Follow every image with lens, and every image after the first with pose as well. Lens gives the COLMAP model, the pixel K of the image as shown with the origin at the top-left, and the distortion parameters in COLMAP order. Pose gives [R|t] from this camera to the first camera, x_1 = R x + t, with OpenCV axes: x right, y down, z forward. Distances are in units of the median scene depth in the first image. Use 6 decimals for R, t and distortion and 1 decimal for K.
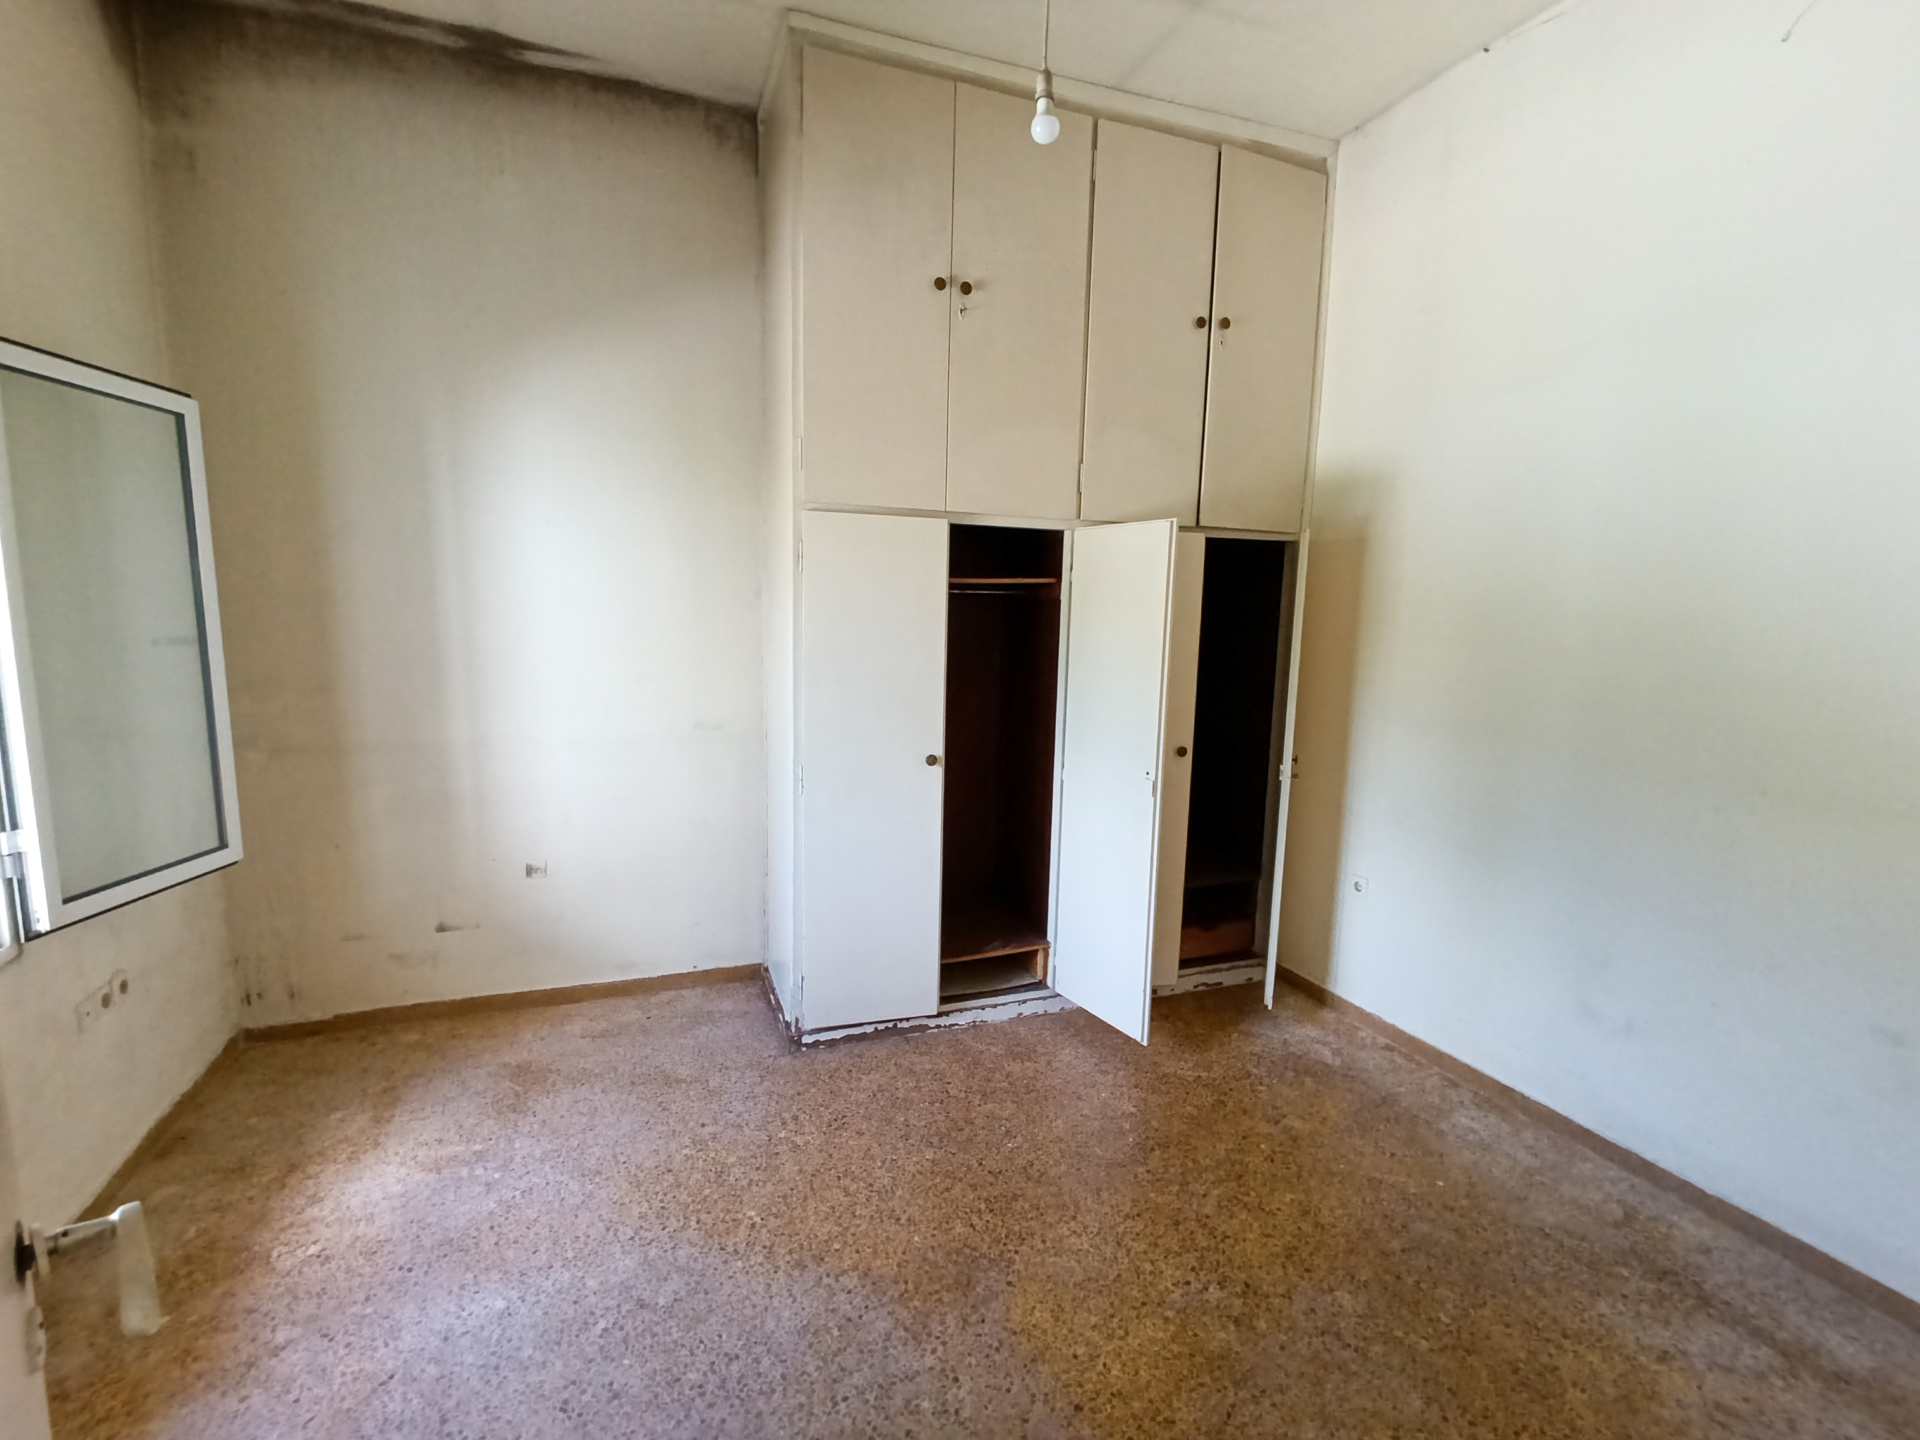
lens RADIAL K [[896.1, 0, 962.4], [0, 896.1, 726.9], [0, 0, 1]] dist [0.012473, 0.000078]
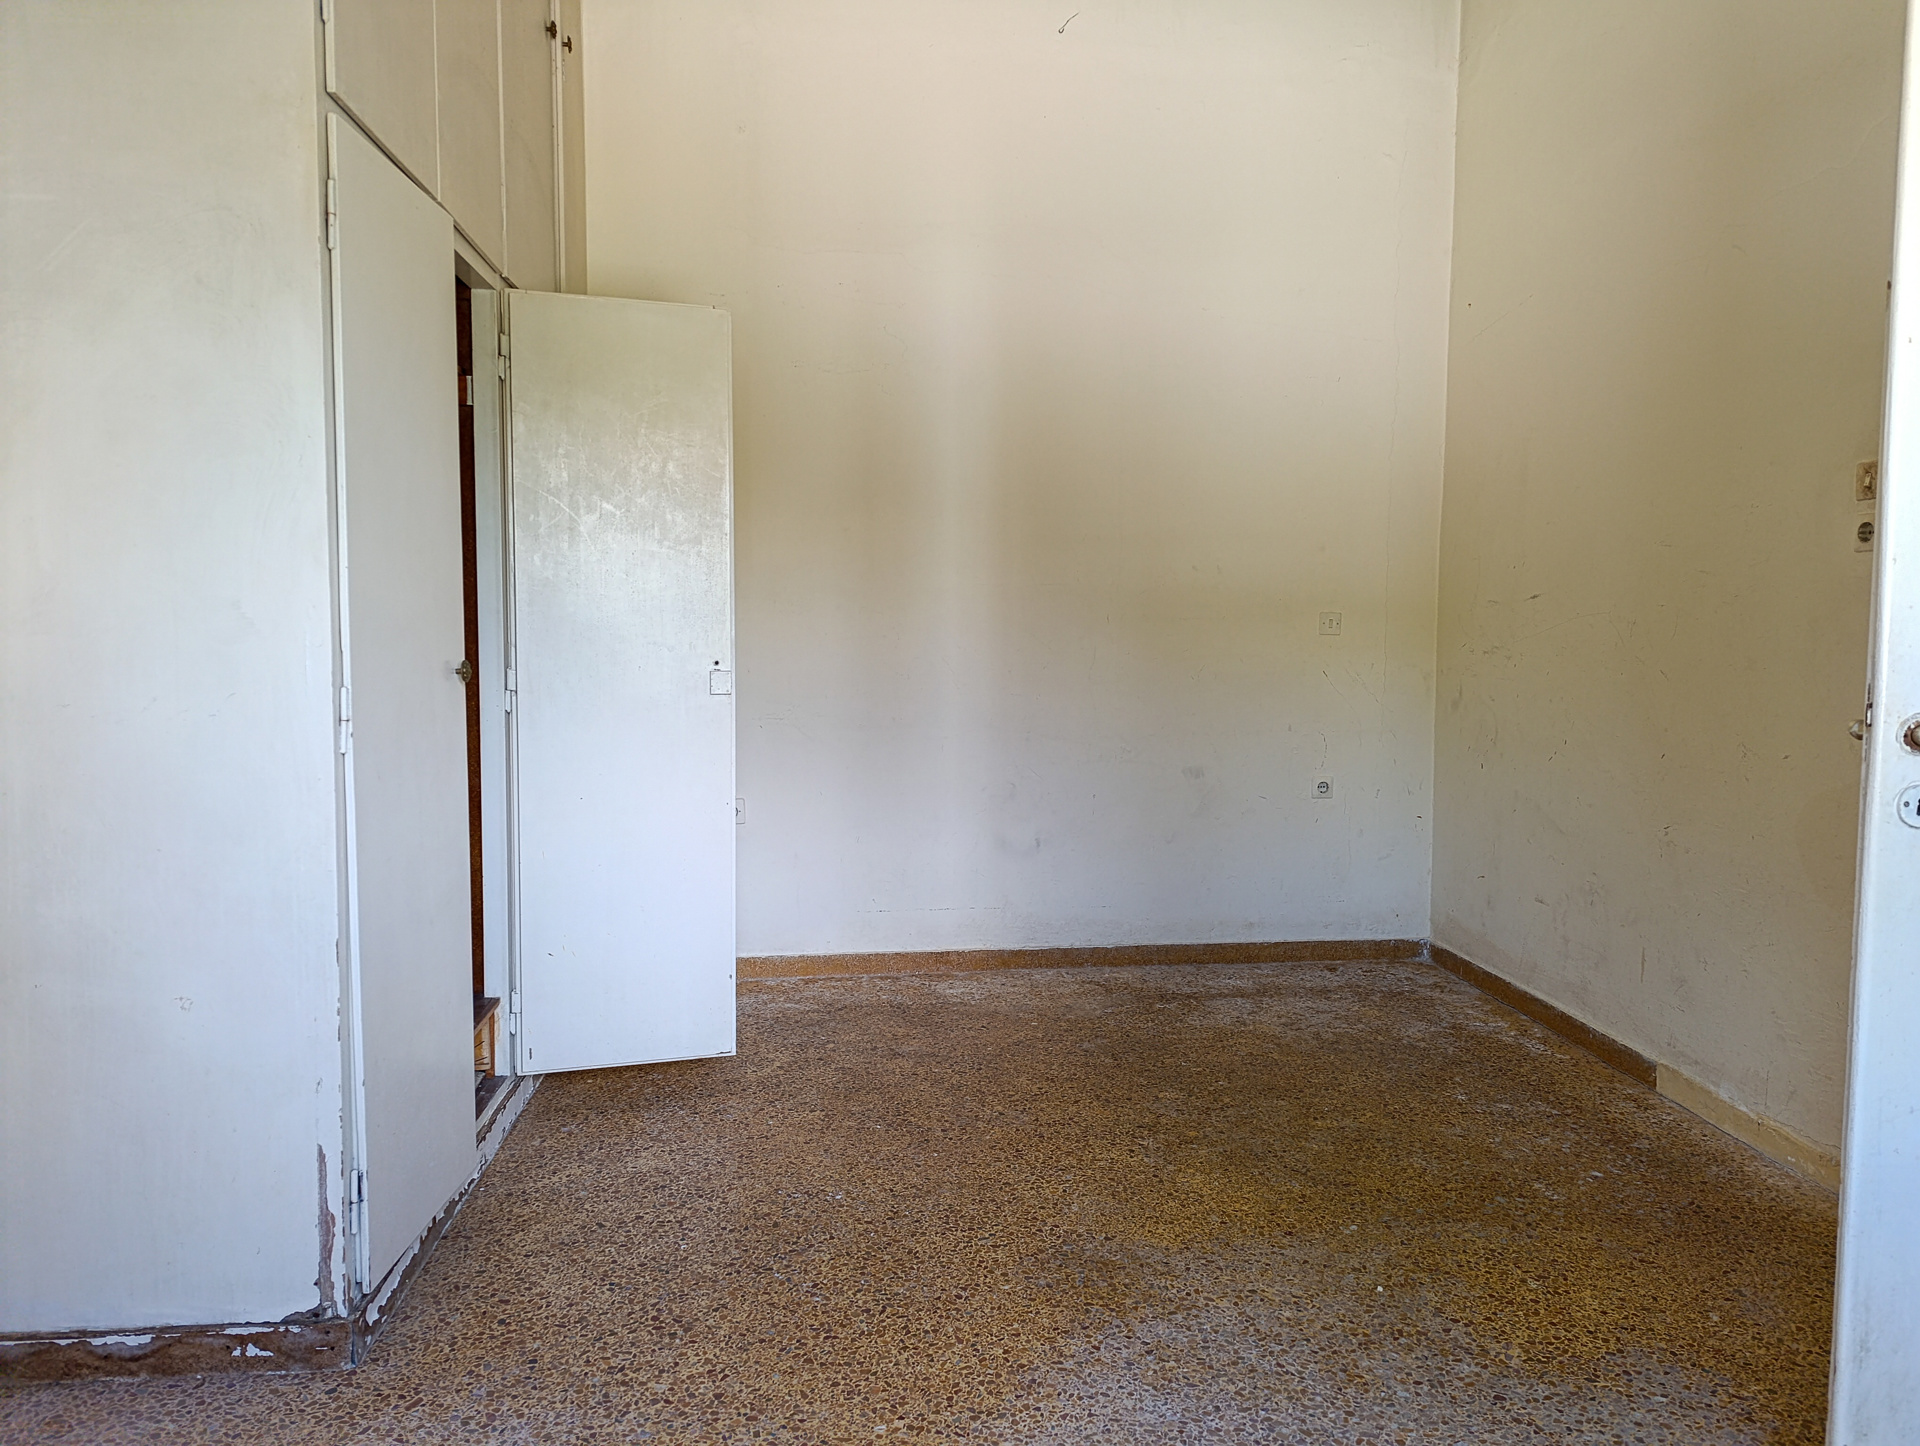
lens RADIAL K [[1313.3, 0, 962.9], [0, 1313.3, 719.5], [0, 0, 1]] dist [0.007480, 0.000995]
pose [[0.258299, -0.089798, 0.961882, -0.921175], [0.130870, 0.989745, 0.057256, 0.076545], [-0.957160, 0.111092, 0.267402, 0.674336]]
